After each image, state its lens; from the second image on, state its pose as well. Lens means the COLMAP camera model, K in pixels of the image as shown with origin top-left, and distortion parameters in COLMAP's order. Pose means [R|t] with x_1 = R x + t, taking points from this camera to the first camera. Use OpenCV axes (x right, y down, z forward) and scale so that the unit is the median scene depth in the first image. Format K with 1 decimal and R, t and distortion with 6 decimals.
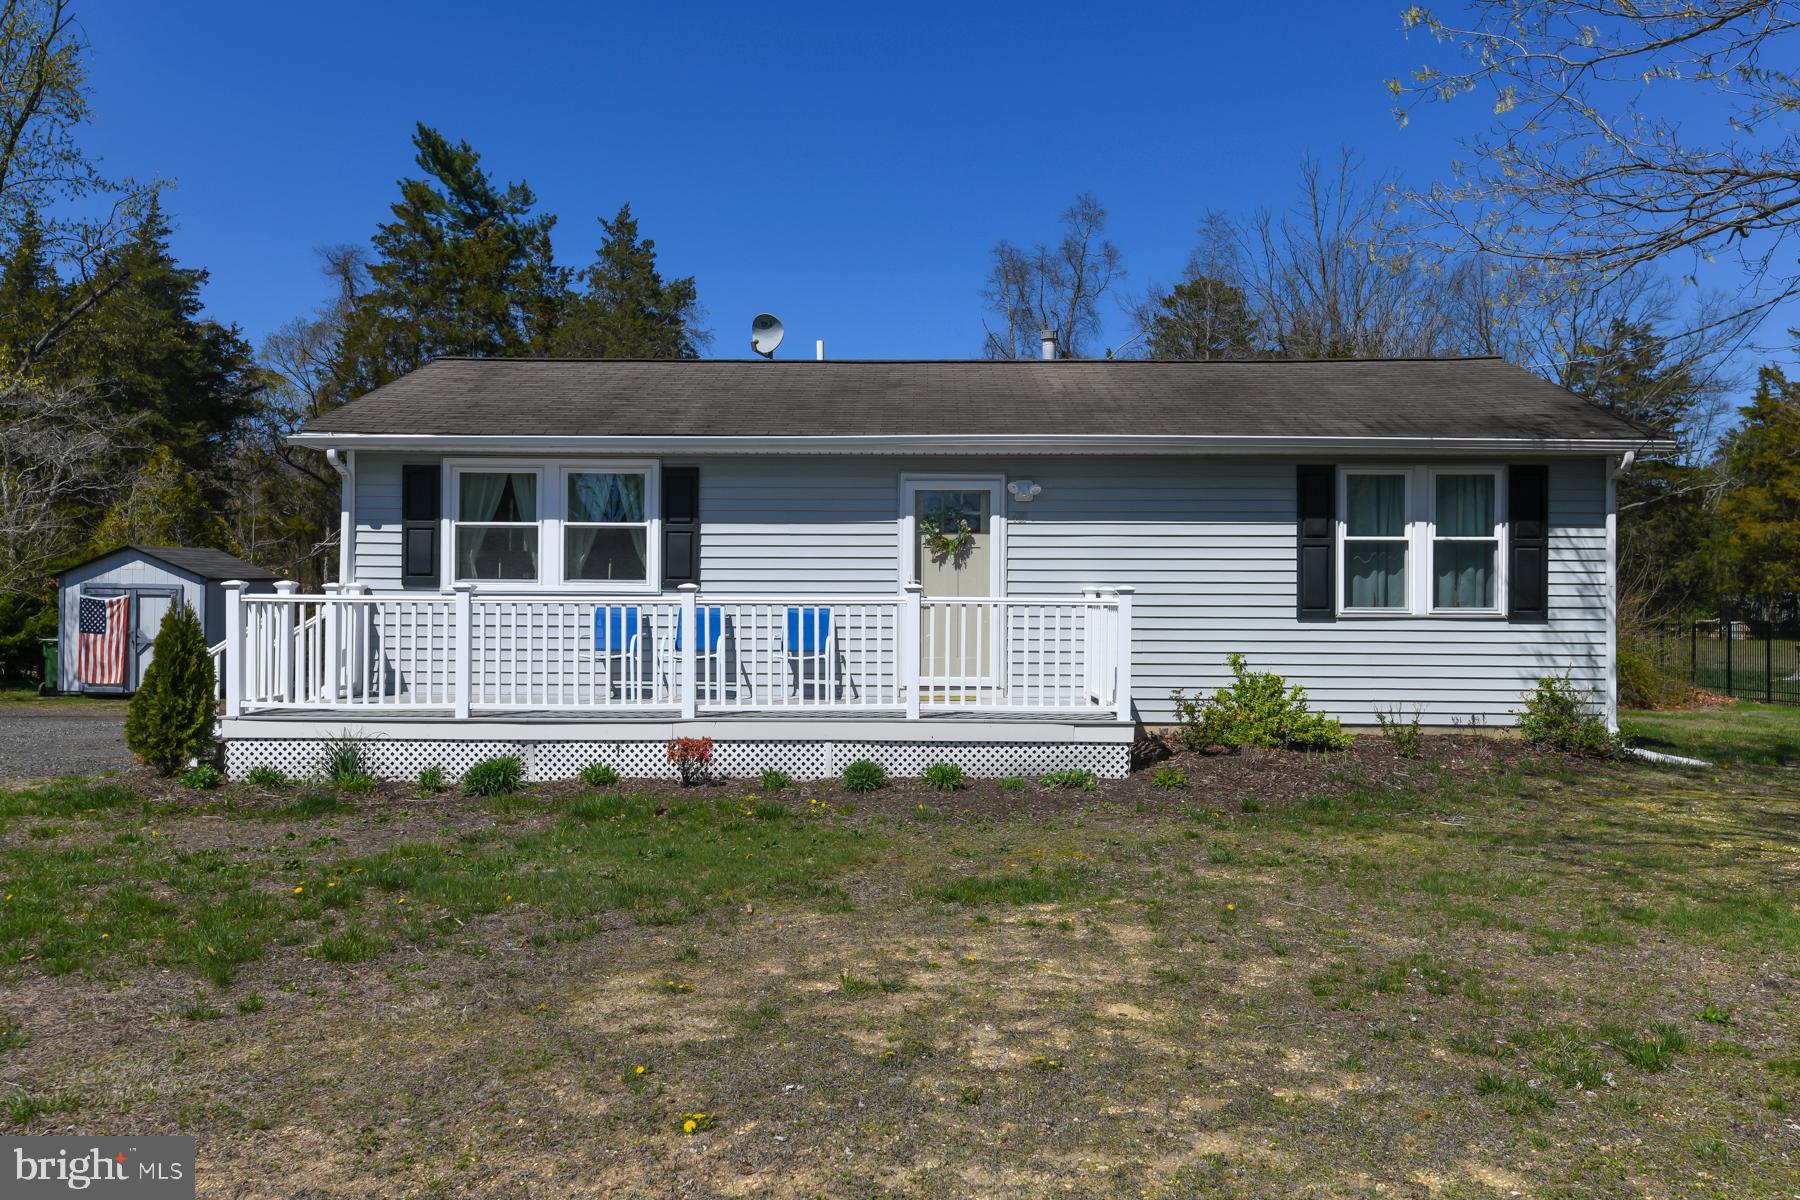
lens RADIAL K [[1495.6, 0, 902.2], [0, 1495.6, 590.4], [0, 0, 1]] dist [0.069322, -0.001459]
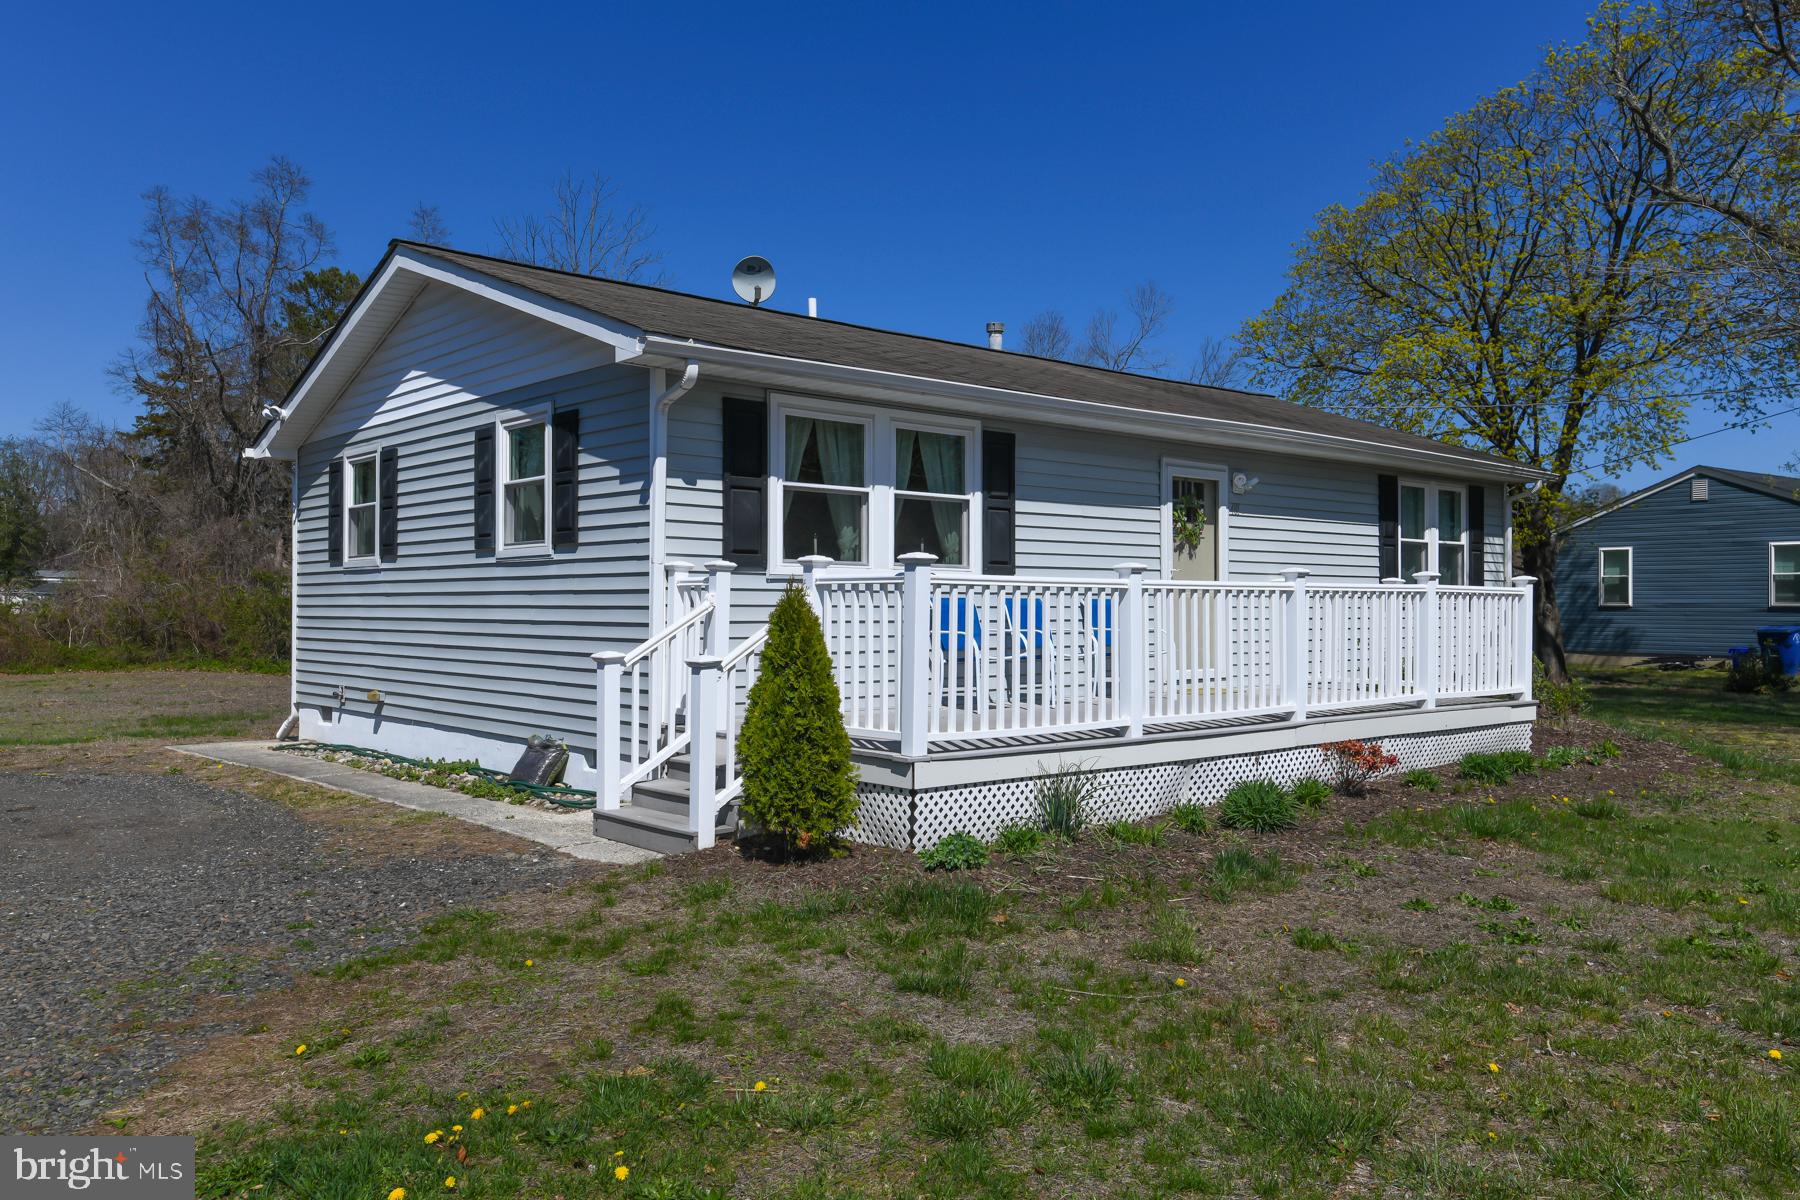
lens RADIAL K [[1376.7, 0, 919.3], [0, 1376.7, 597.9], [0, 0, 1]] dist [0.058571, 0.015568]
pose [[0.733354, 0.001667, 0.679845, -0.708671], [-0.002766, 0.999996, 0.000532, 0.011100], [-0.679841, -0.002271, 0.733356, 0.460440]]
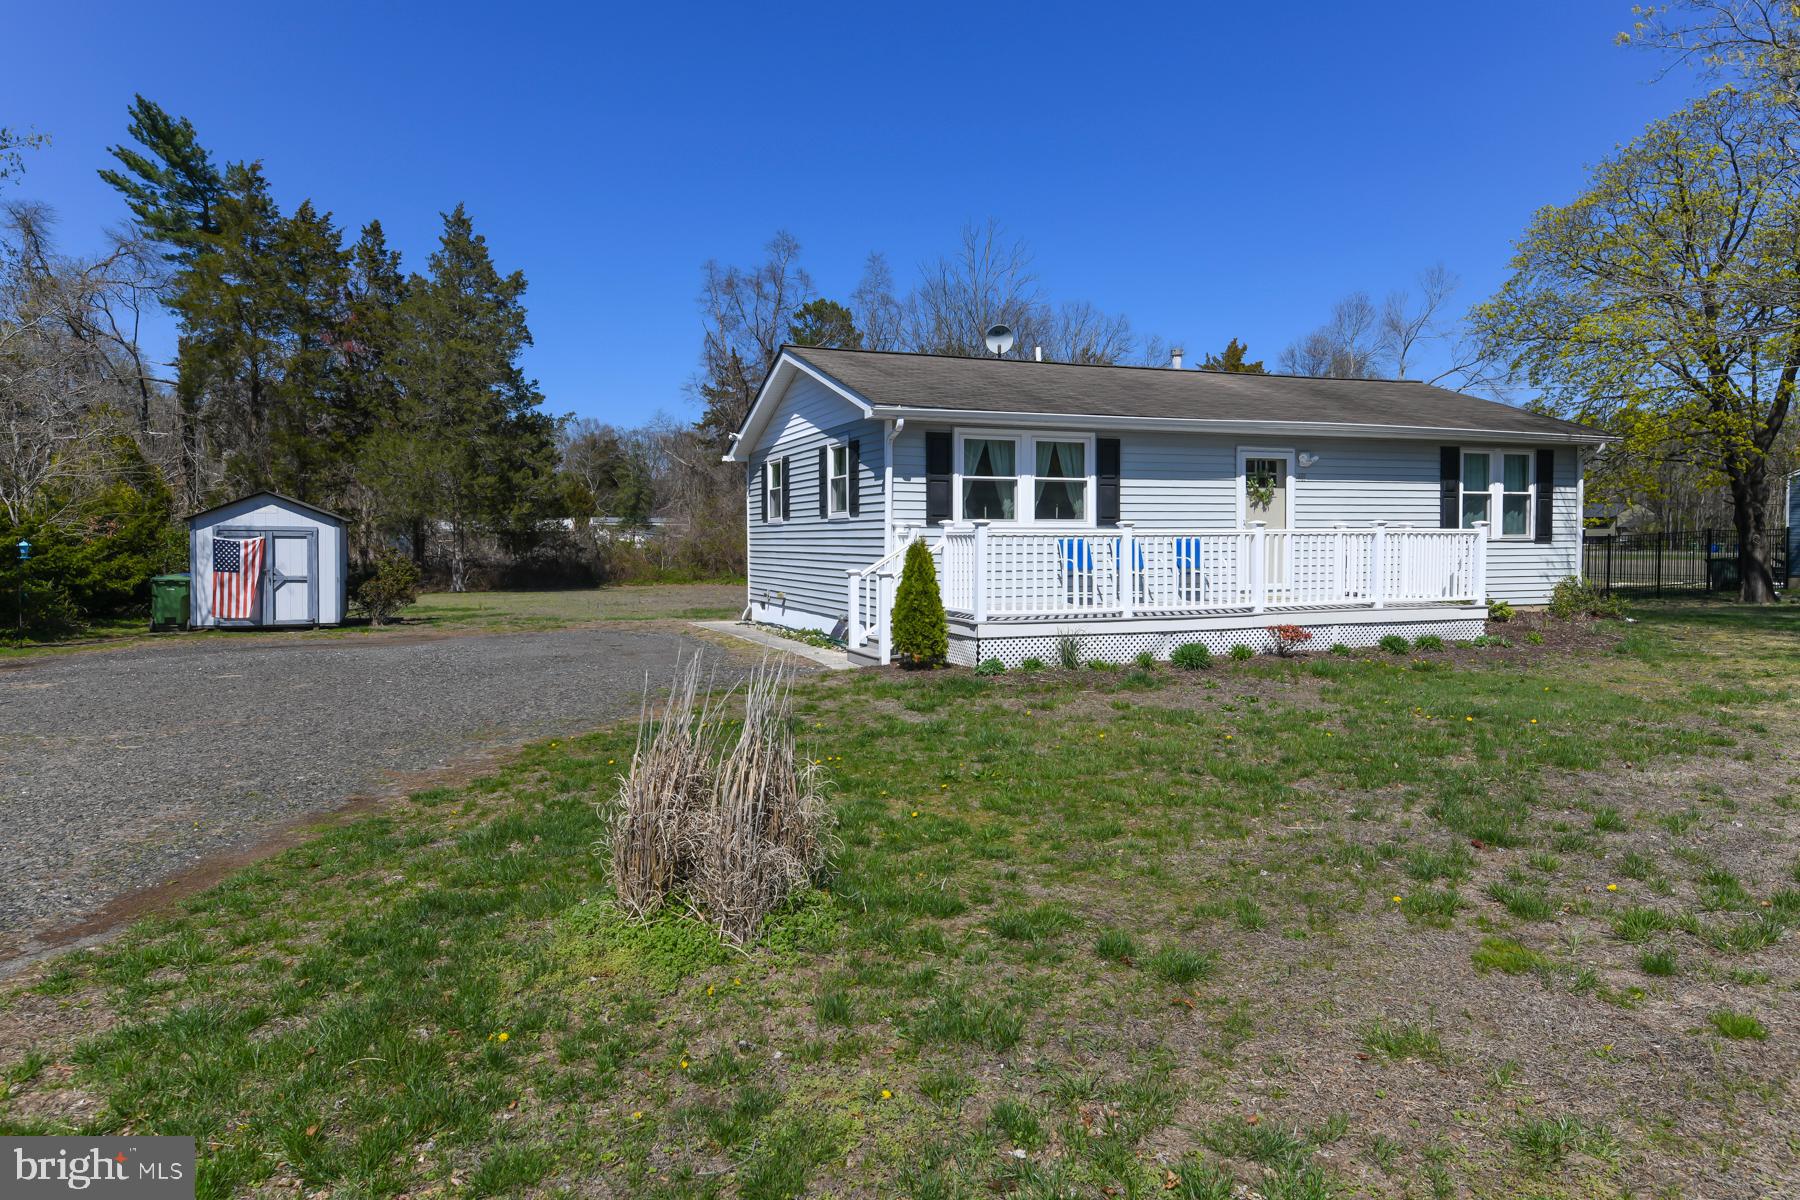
lens RADIAL K [[1141.2, 0, 902.8], [0, 1141.2, 588.5], [0, 0, 1]] dist [0.042126, 0.000750]
pose [[0.920511, -0.024959, 0.389918, -0.743405], [0.006082, 0.998752, 0.049572, 0.003488], [-0.390669, -0.043260, 0.919514, 0.088124]]
